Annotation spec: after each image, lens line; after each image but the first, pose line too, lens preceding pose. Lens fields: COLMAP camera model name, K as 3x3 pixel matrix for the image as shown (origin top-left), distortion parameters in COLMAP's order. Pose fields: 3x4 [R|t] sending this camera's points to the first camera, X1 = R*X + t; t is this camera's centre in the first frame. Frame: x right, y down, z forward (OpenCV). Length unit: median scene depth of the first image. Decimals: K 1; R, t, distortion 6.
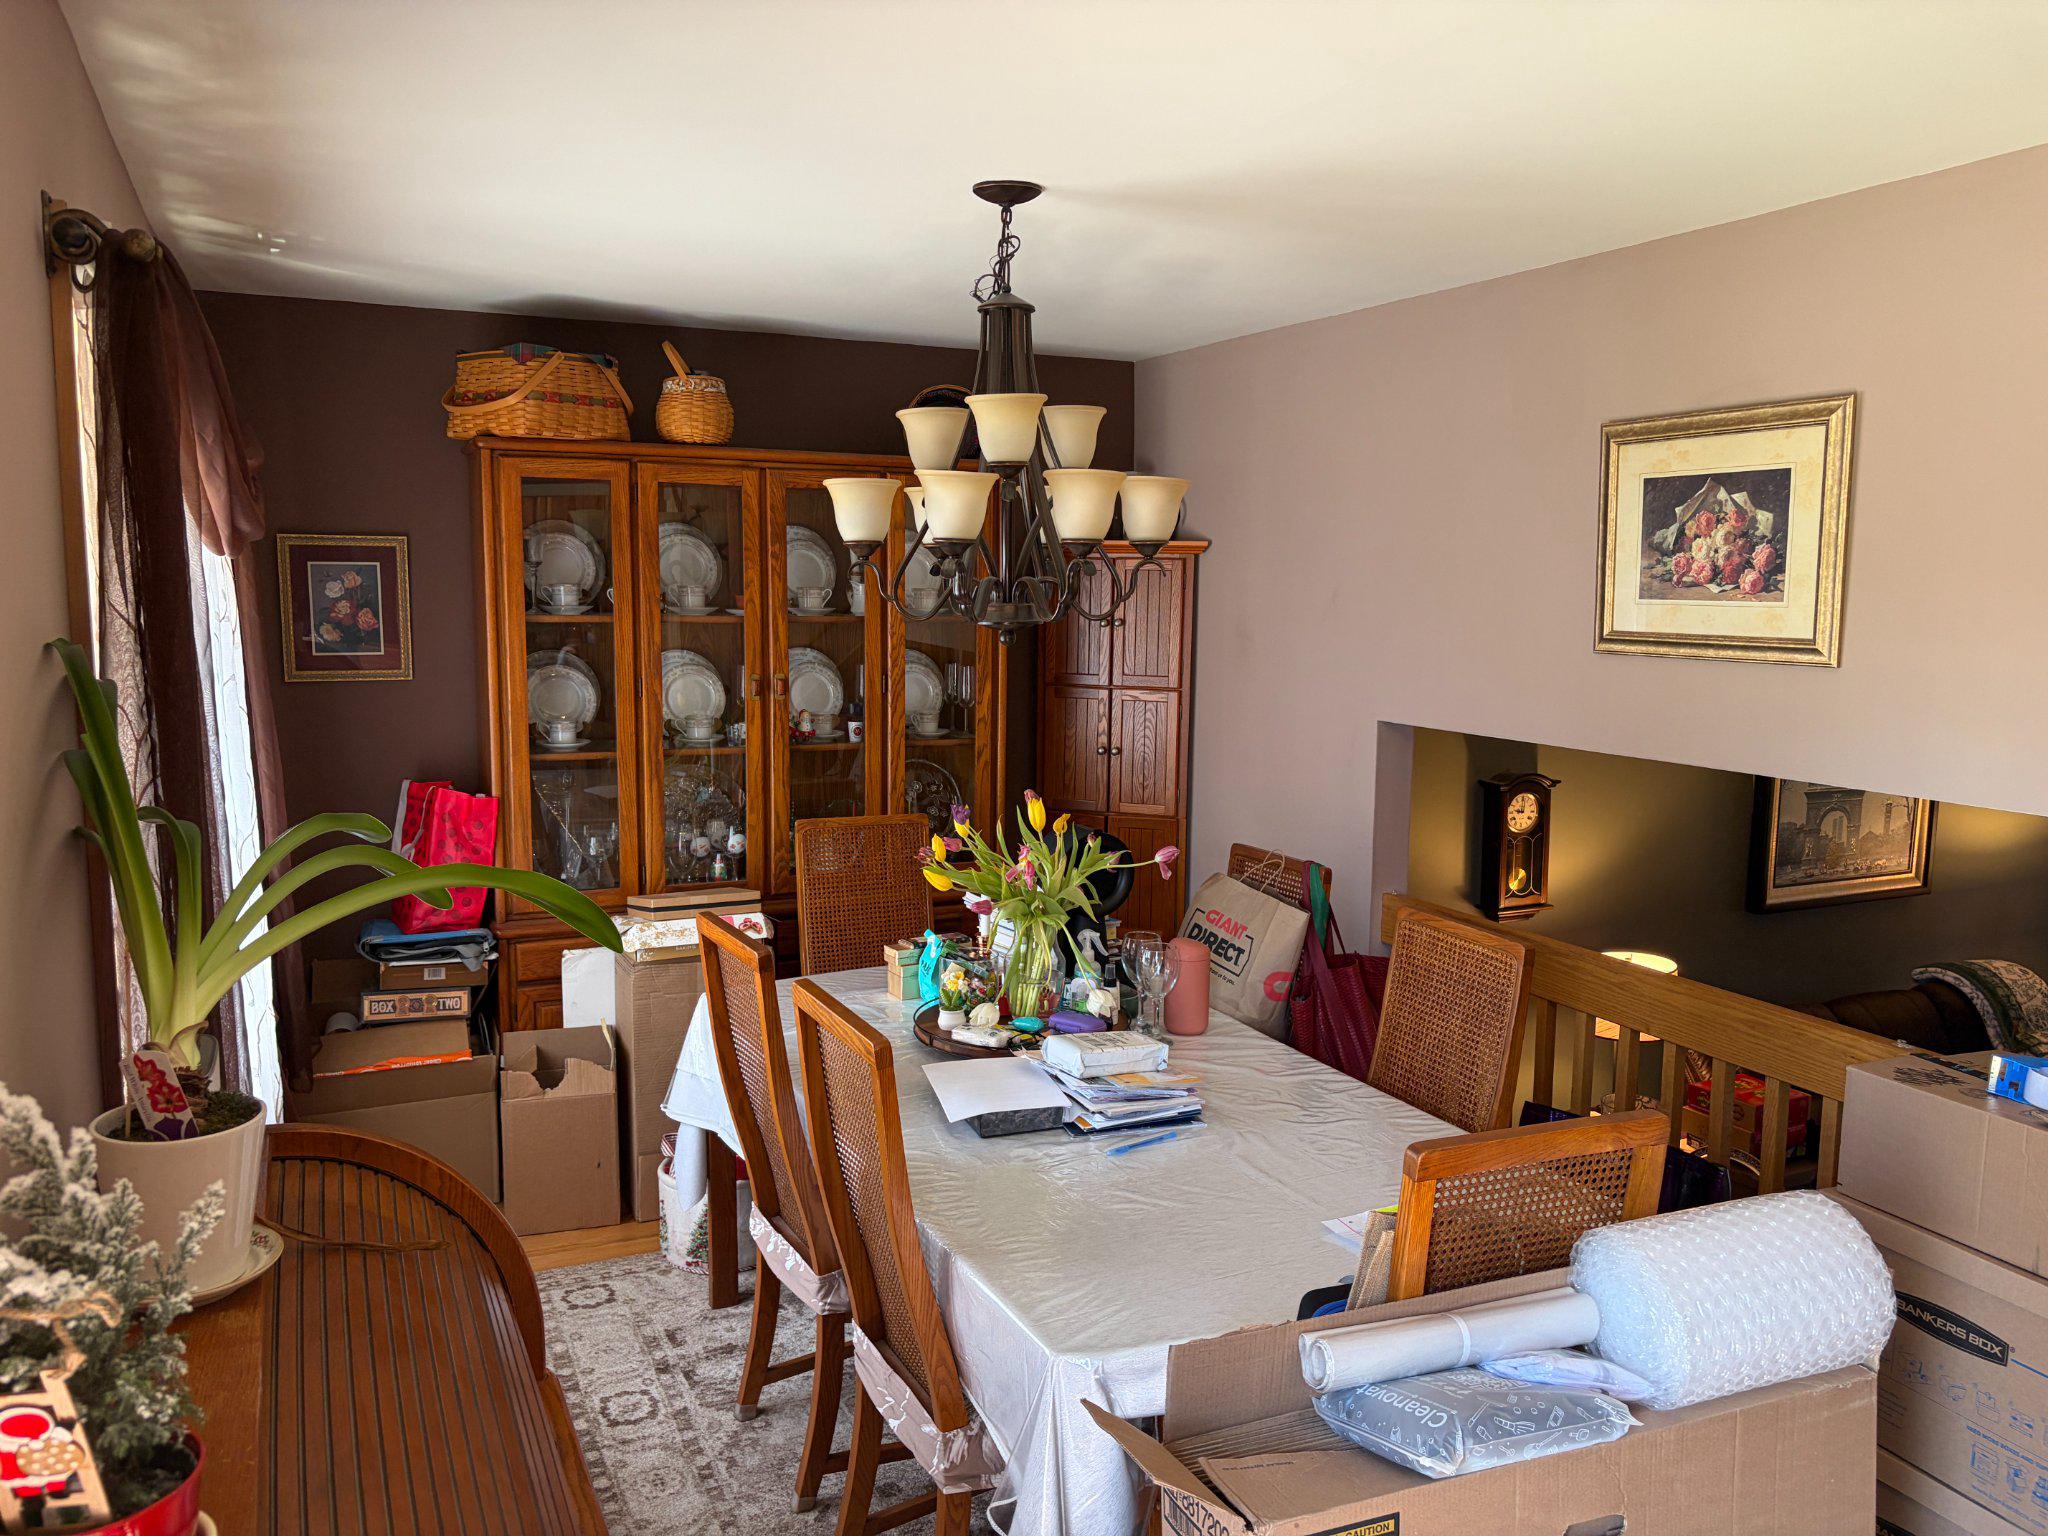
lens RADIAL K [[1539.6, 0, 1025.8], [0, 1539.6, 773.9], [0, 0, 1]] dist [0.050920, -0.060288]
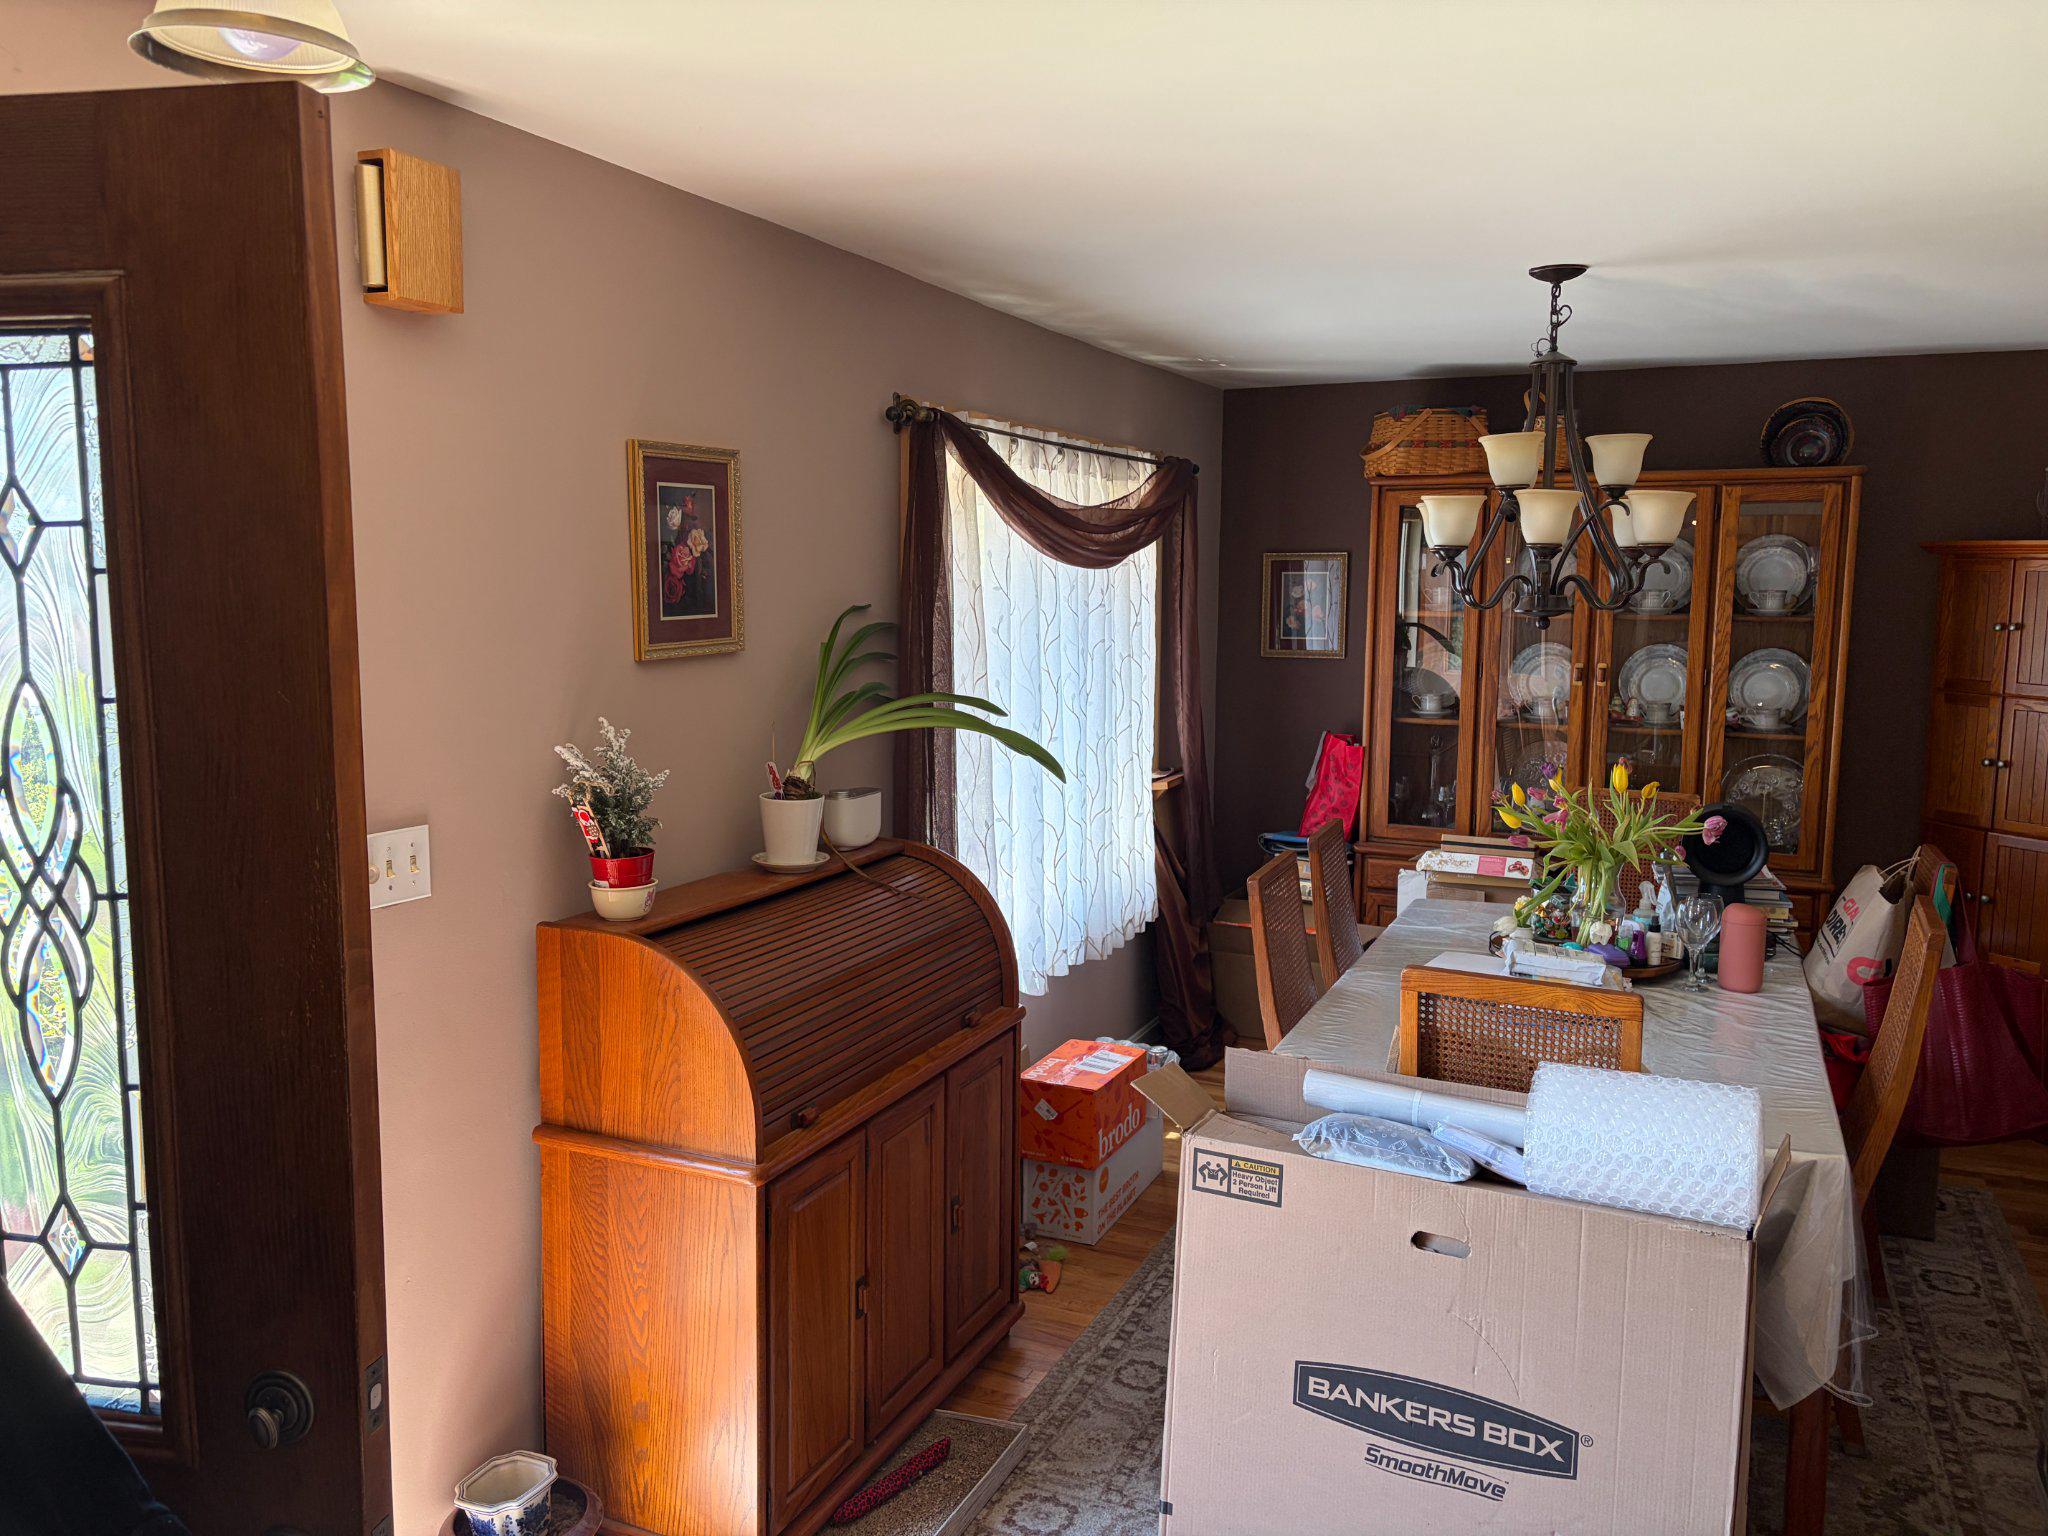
lens RADIAL K [[1548.3, 0, 1013.0], [0, 1548.3, 765.3], [0, 0, 1]] dist [-0.006928, 0.061693]
pose [[0.646794, 0.088057, -0.757564, 0.471922], [-0.099455, 0.994569, 0.030693, 0.020596], [0.756152, 0.055492, 0.652039, -0.095510]]
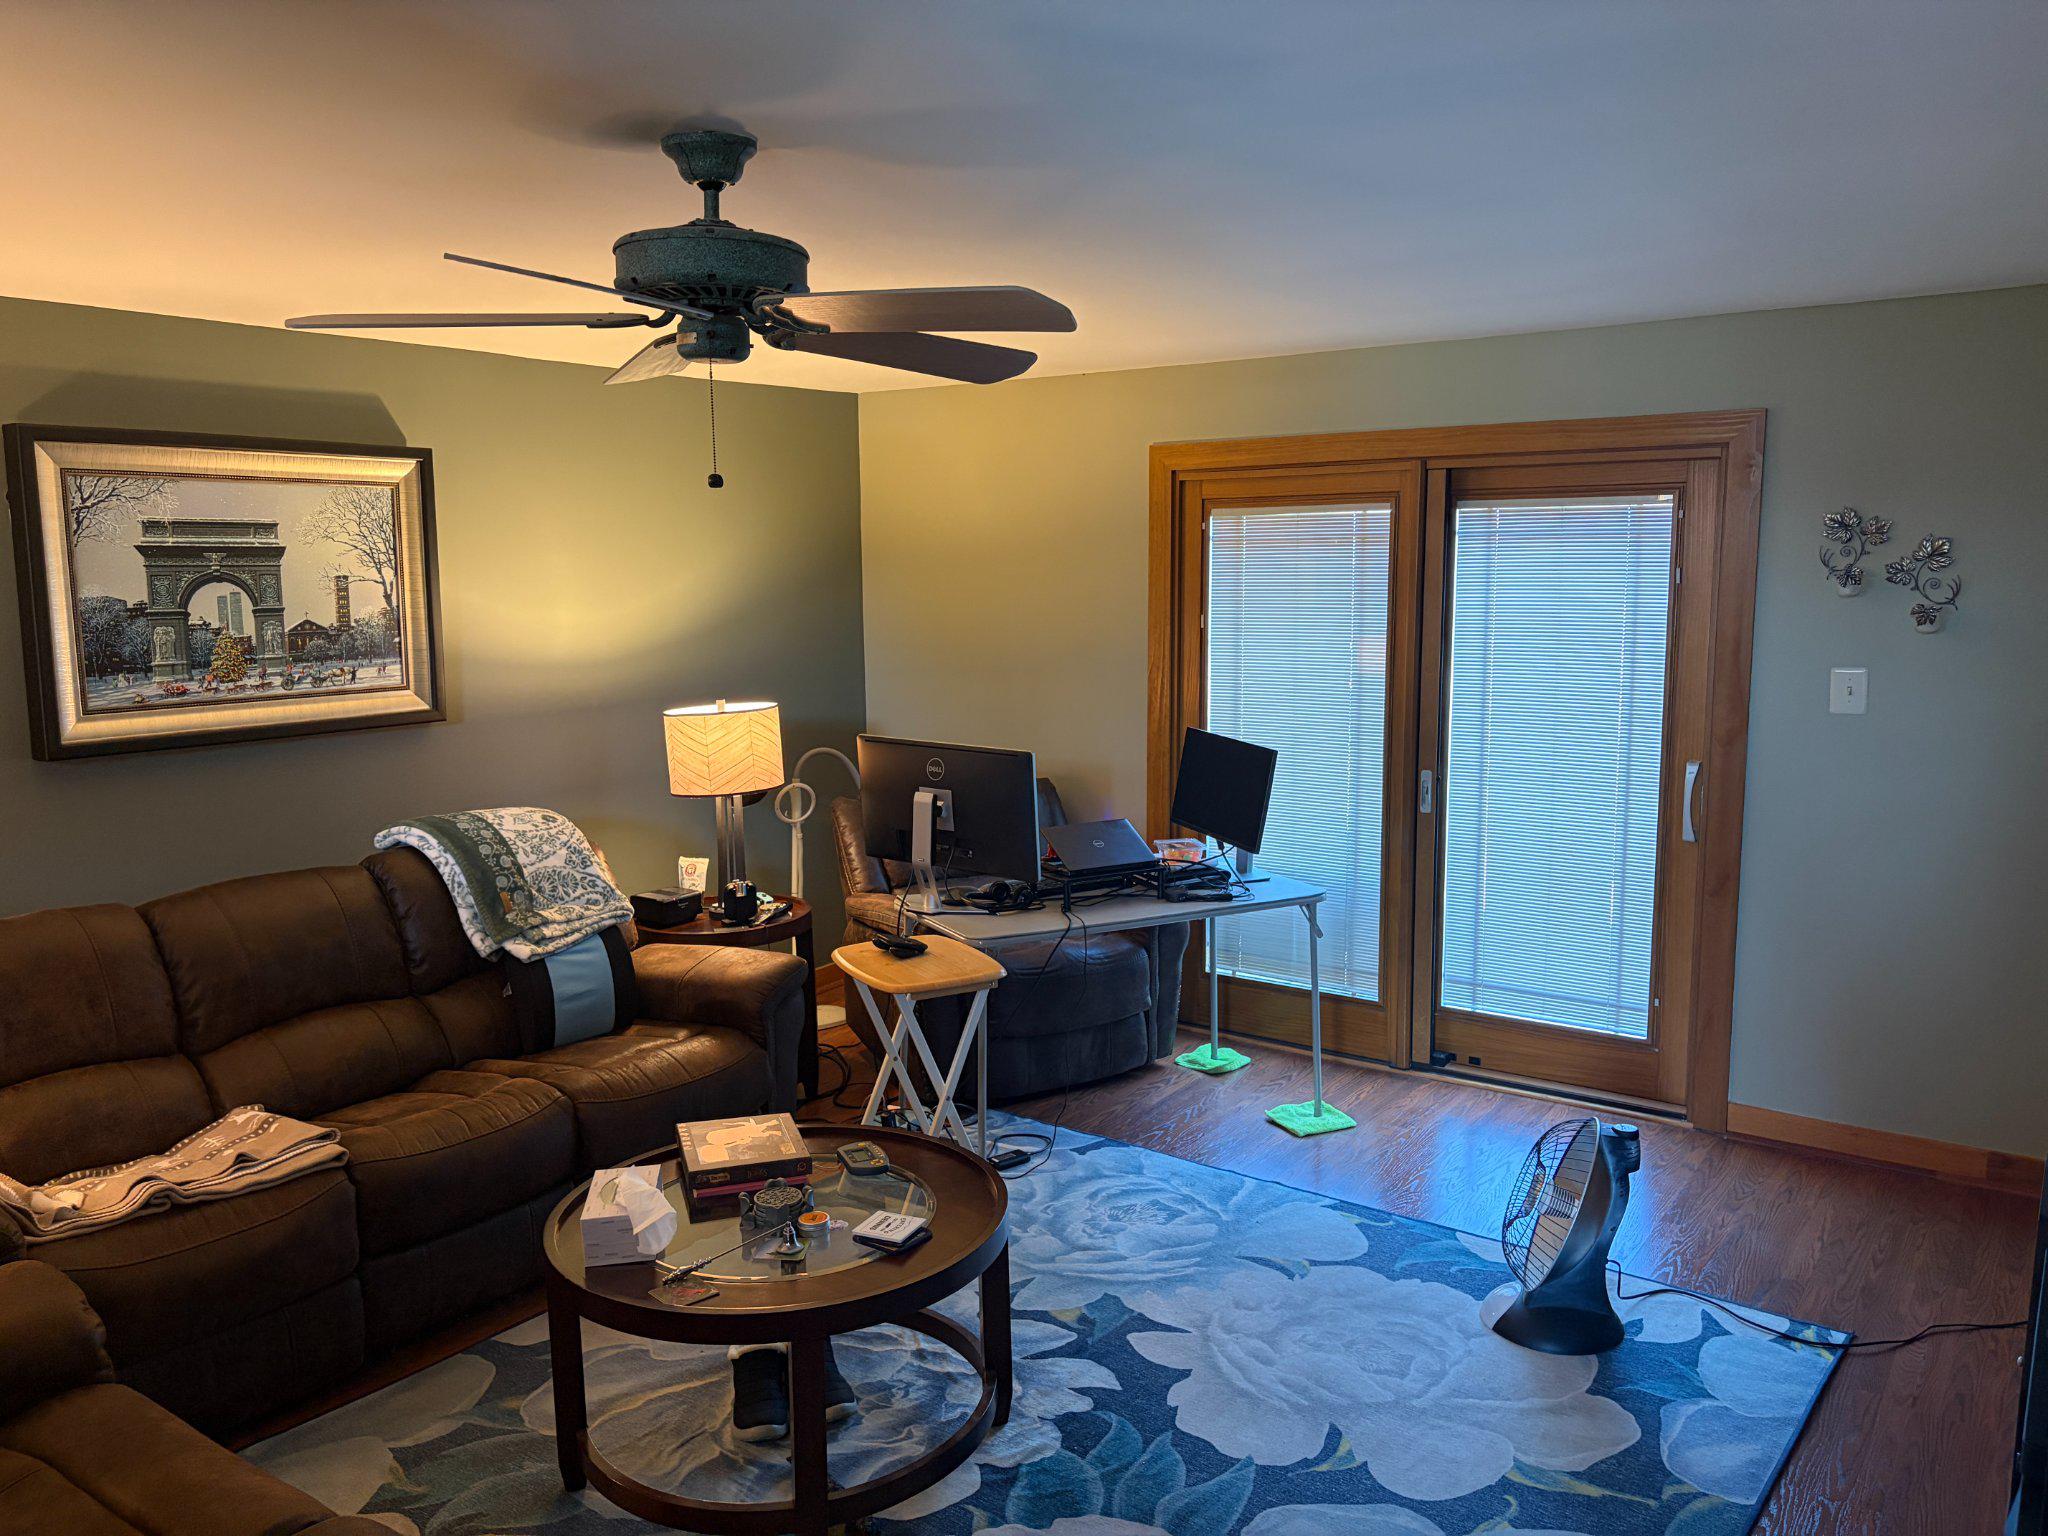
lens RADIAL K [[1539.6, 0, 1025.8], [0, 1539.6, 773.9], [0, 0, 1]] dist [0.050920, -0.060288]
pose [[0.862525, -0.081728, 0.499370, 0.808103], [0.081312, 0.996432, 0.022633, 0.180676], [-0.499438, 0.021083, 0.866093, 0.556657]]
